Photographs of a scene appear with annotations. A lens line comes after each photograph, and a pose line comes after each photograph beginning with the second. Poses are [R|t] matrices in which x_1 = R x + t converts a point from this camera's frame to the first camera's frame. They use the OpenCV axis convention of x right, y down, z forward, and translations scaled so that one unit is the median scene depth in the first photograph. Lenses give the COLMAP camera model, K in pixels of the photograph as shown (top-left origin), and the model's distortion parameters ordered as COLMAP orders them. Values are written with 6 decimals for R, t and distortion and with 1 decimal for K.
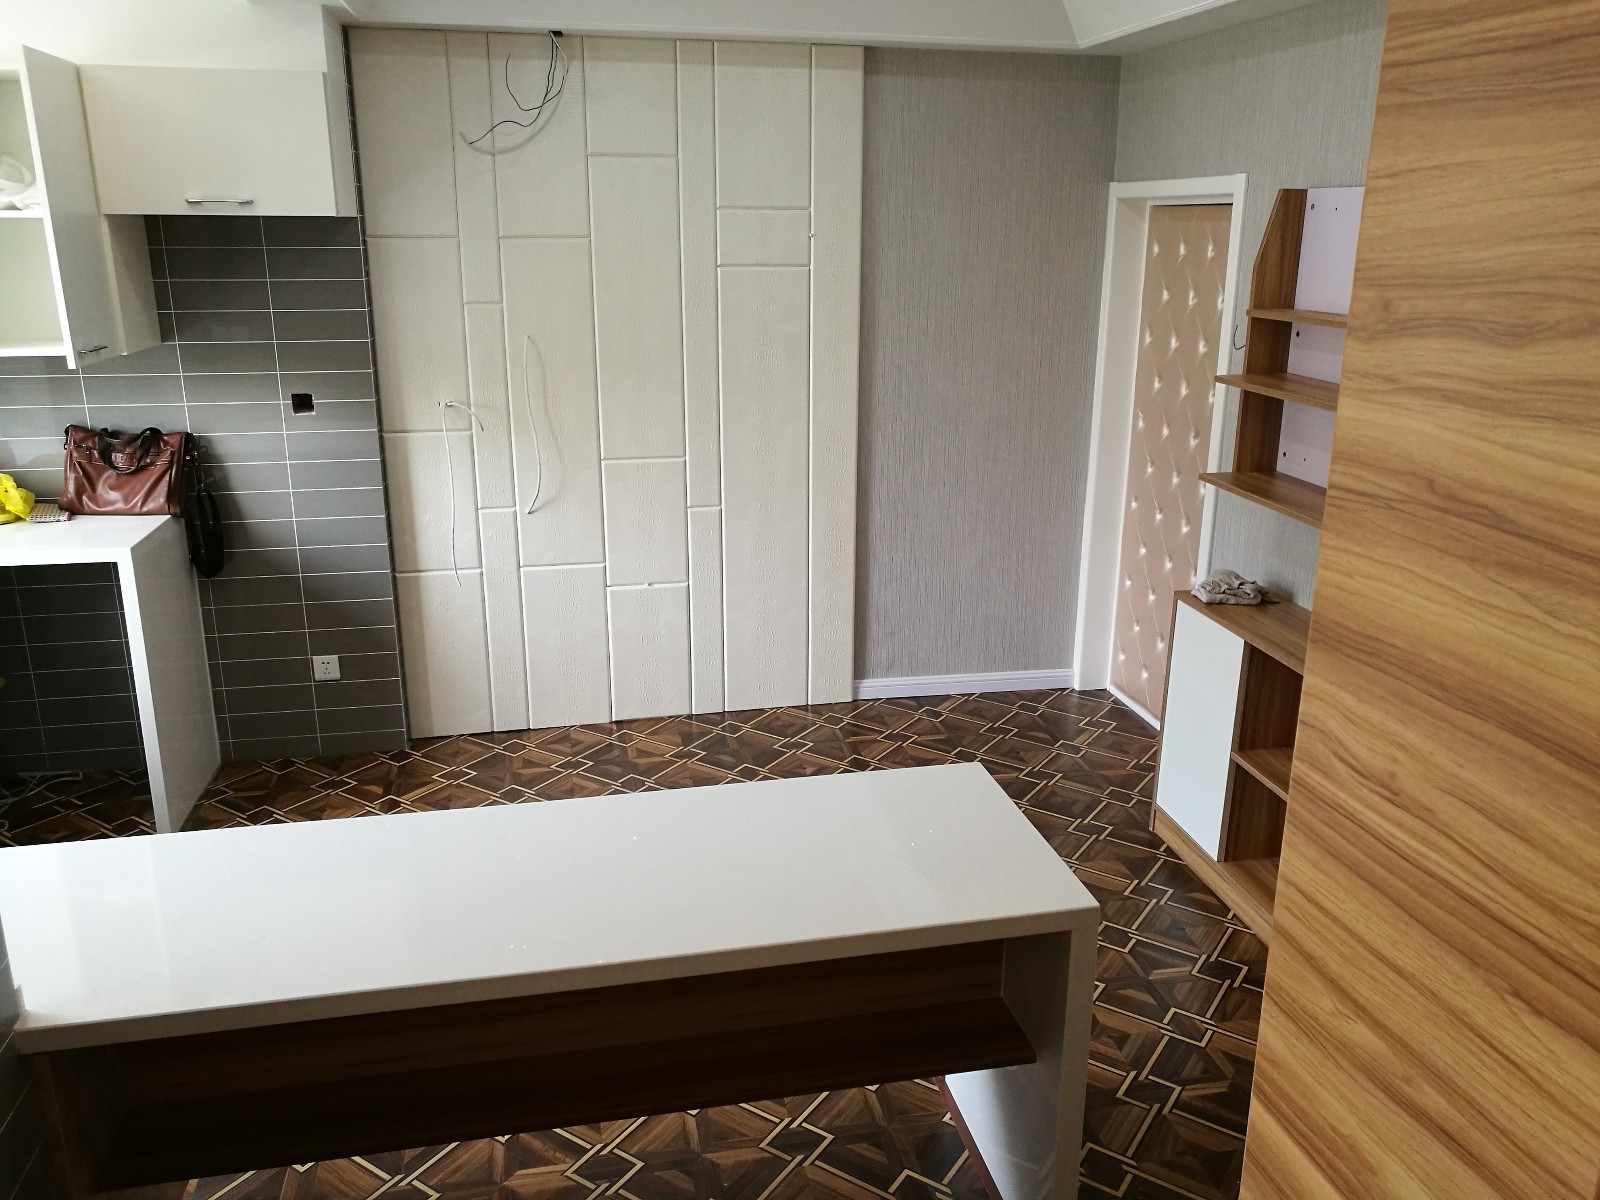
lens RADIAL K [[1262.4, 0, 796.6], [0, 1262.4, 591.9], [0, 0, 1]] dist [-0.000672, 0.011542]
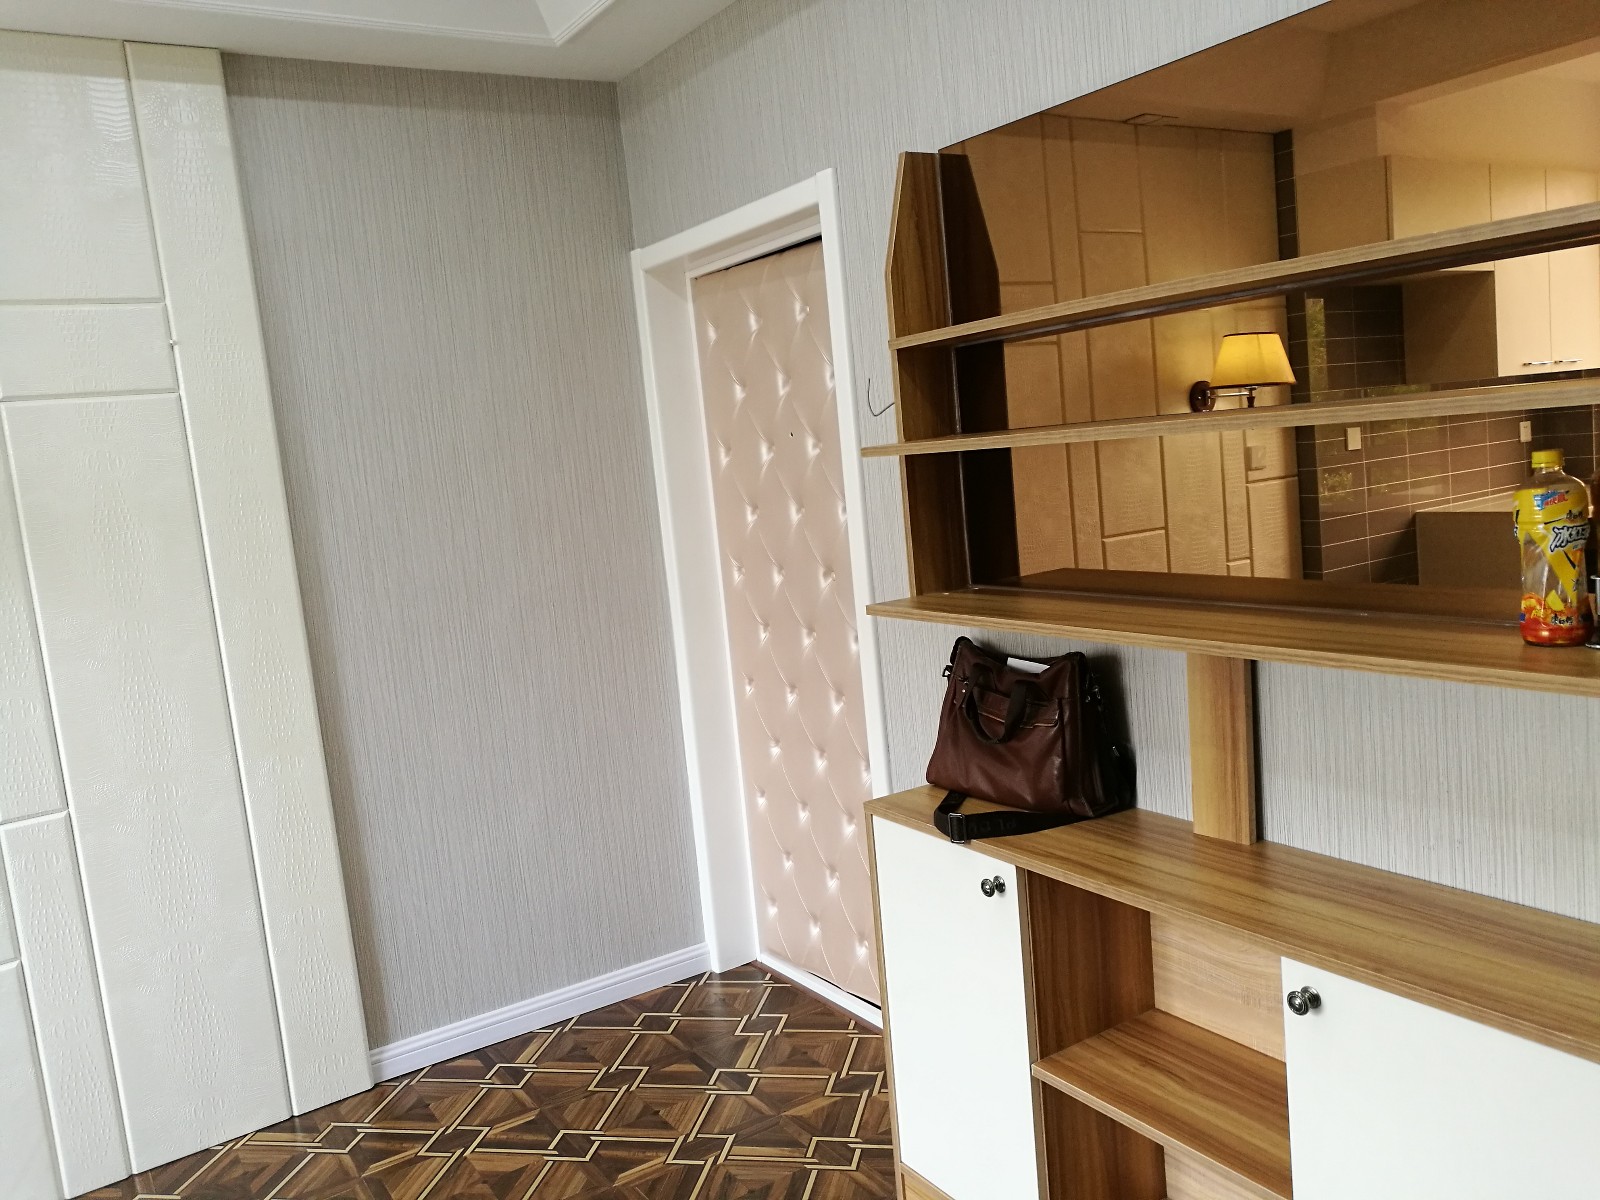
lens RADIAL K [[1262.4, 0, 802.7], [0, 1262.4, 593.1], [0, 0, 1]] dist [-0.000672, 0.011542]
pose [[0.924882, -0.140404, 0.353383, 0.059813], [0.202858, 0.968228, -0.146233, -0.013573], [-0.321623, 0.206935, 0.923979, 0.359029]]
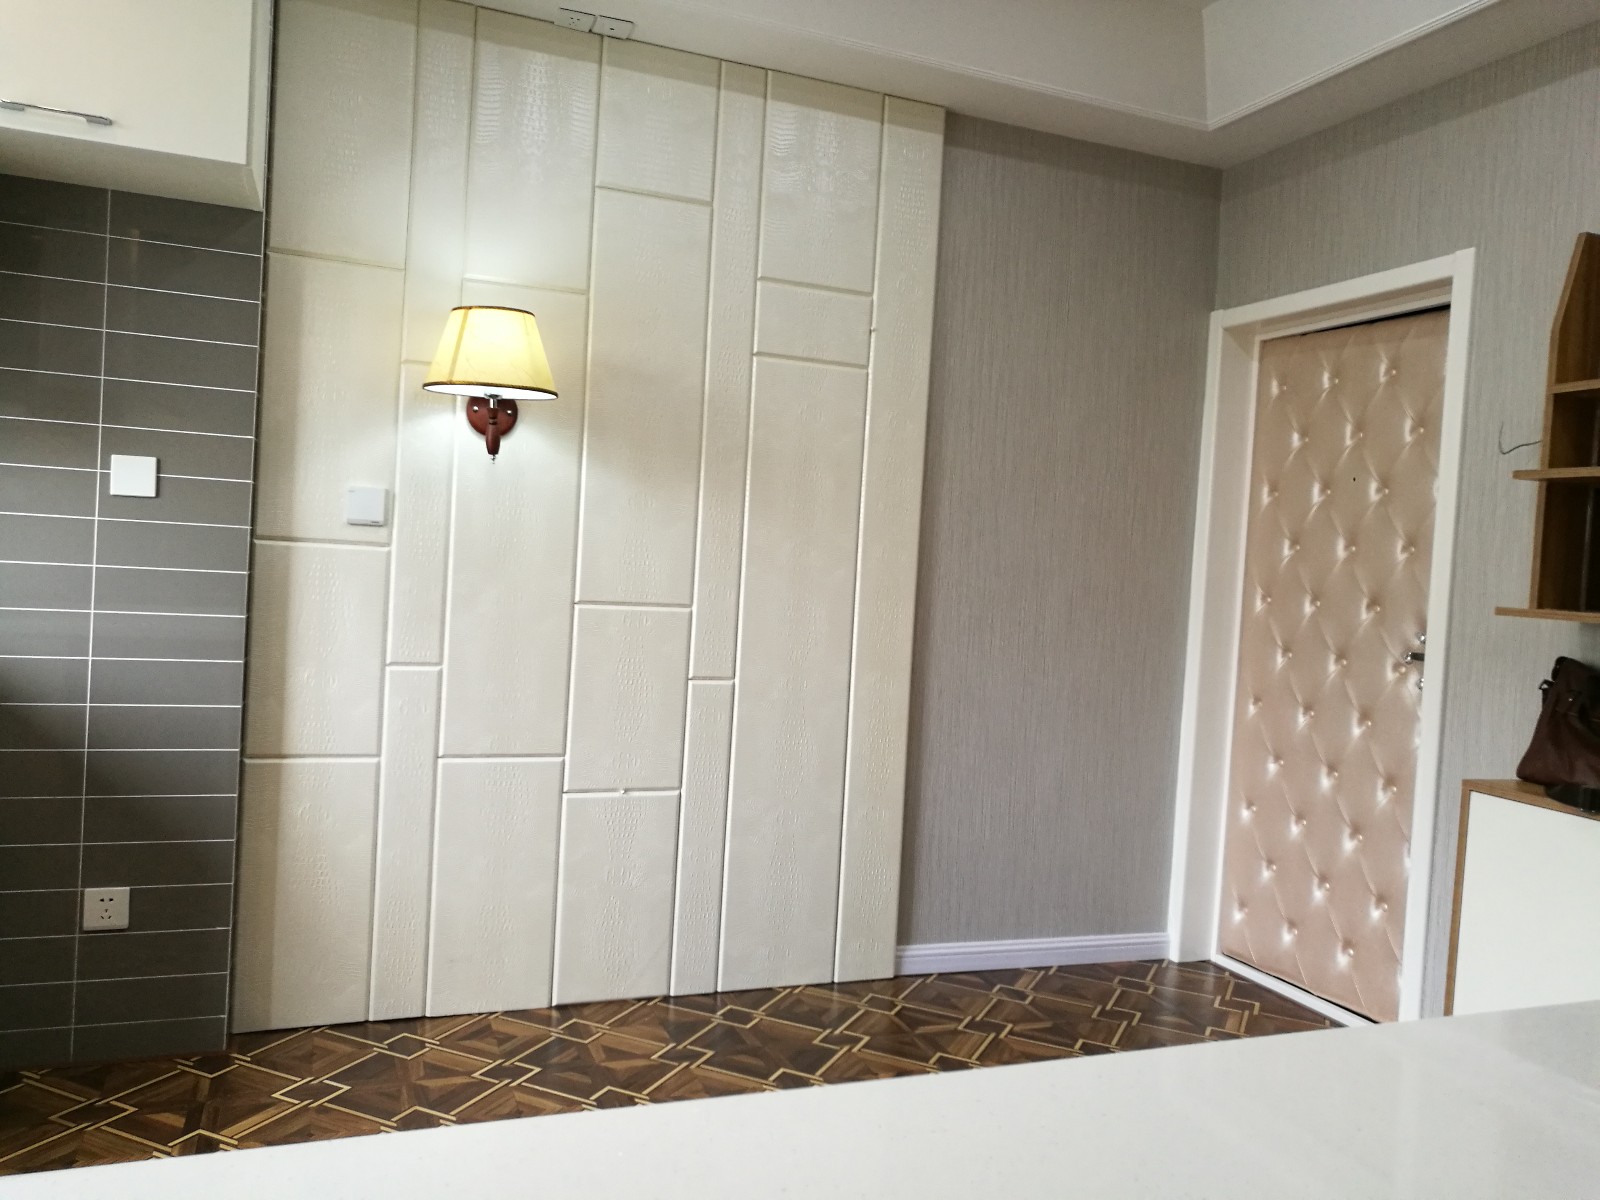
lens RADIAL K [[1262.4, 0, 792.2], [0, 1262.4, 586.1], [0, 0, 1]] dist [-0.000672, 0.011542]
pose [[0.985416, 0.049432, 0.162826, -0.150225], [-0.005992, 0.966363, -0.257112, 0.063626], [-0.170058, 0.252387, 0.952566, 0.317064]]
